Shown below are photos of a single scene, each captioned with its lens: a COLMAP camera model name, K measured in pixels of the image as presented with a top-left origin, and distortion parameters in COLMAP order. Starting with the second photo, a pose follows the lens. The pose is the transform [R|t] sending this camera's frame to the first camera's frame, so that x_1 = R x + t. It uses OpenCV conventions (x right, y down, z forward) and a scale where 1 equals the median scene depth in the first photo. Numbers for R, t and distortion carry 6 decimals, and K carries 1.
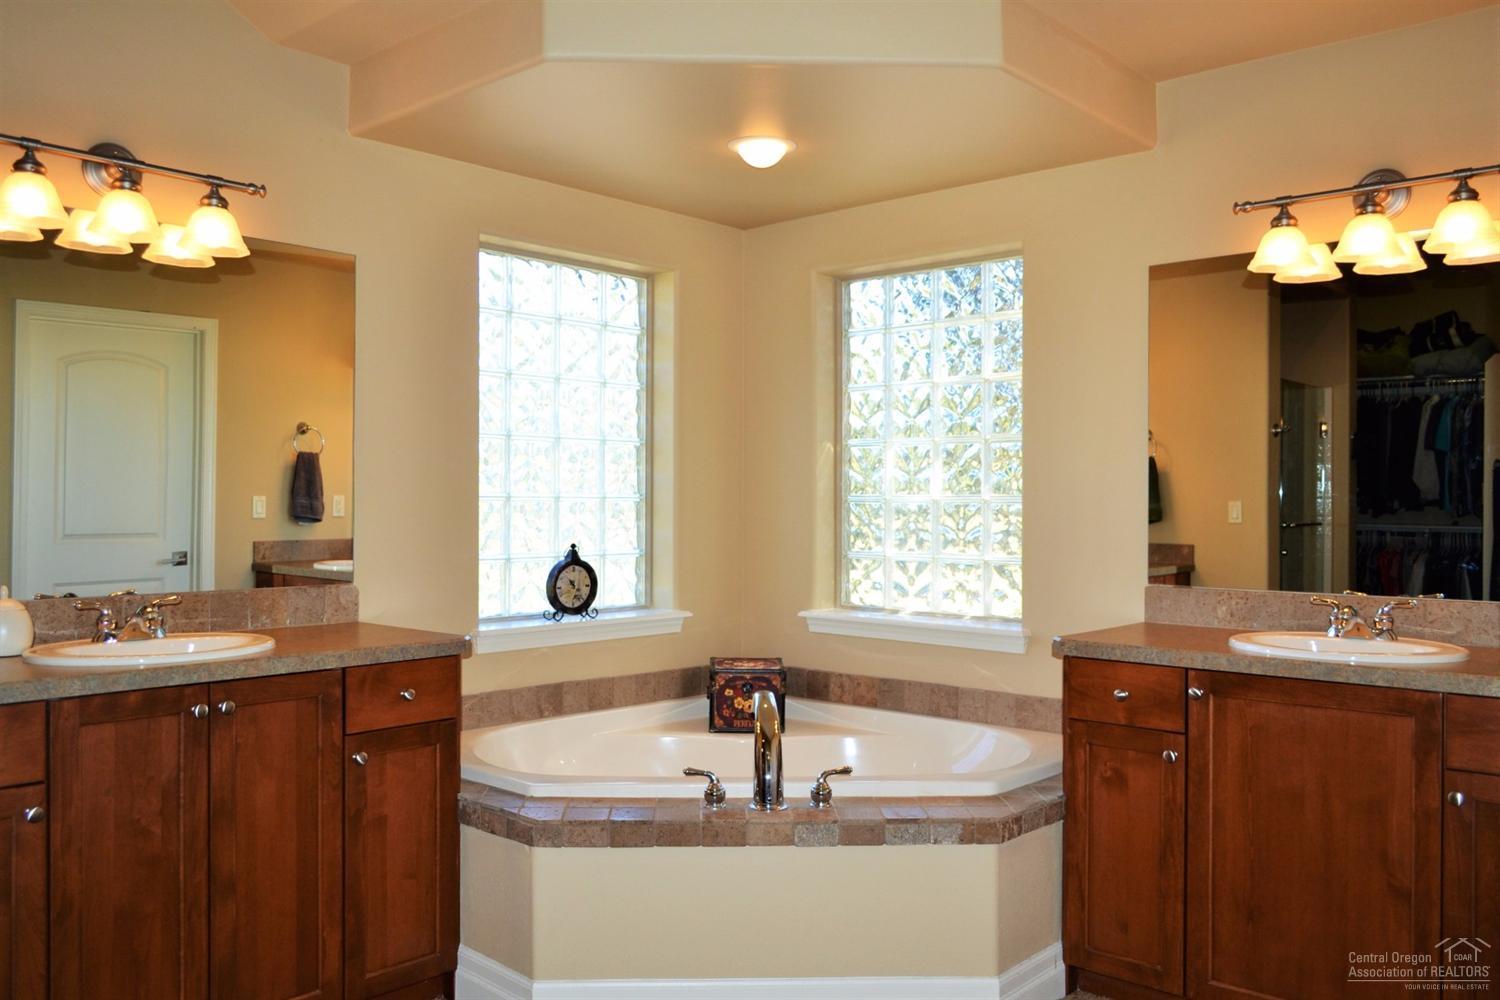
lens RADIAL K [[1225.9, 0, 750.0], [0, 1225.9, 500.0], [0, 0, 1]] dist [-0.006777, -0.005962]
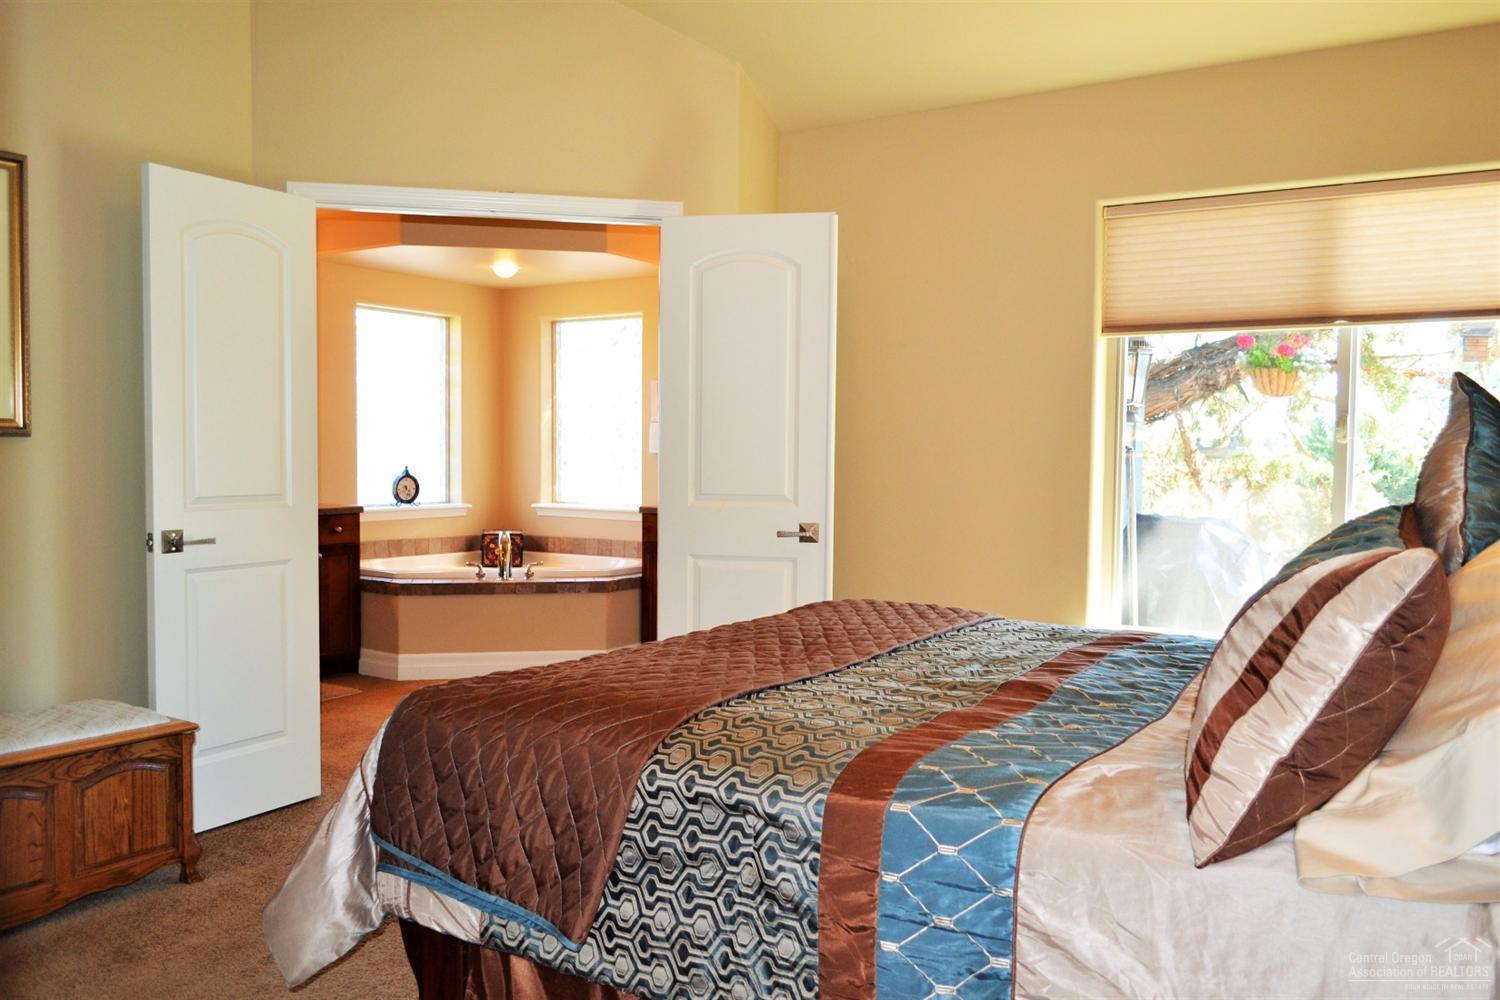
lens RADIAL K [[1225.9, 0, 750.0], [0, 1225.9, 500.0], [0, 0, 1]] dist [-0.006777, -0.005962]
pose [[0.985965, -0.005279, 0.166867, 0.080670], [-0.002126, 0.999022, 0.044167, 0.004499], [-0.166937, -0.043902, 0.984990, -1.232712]]
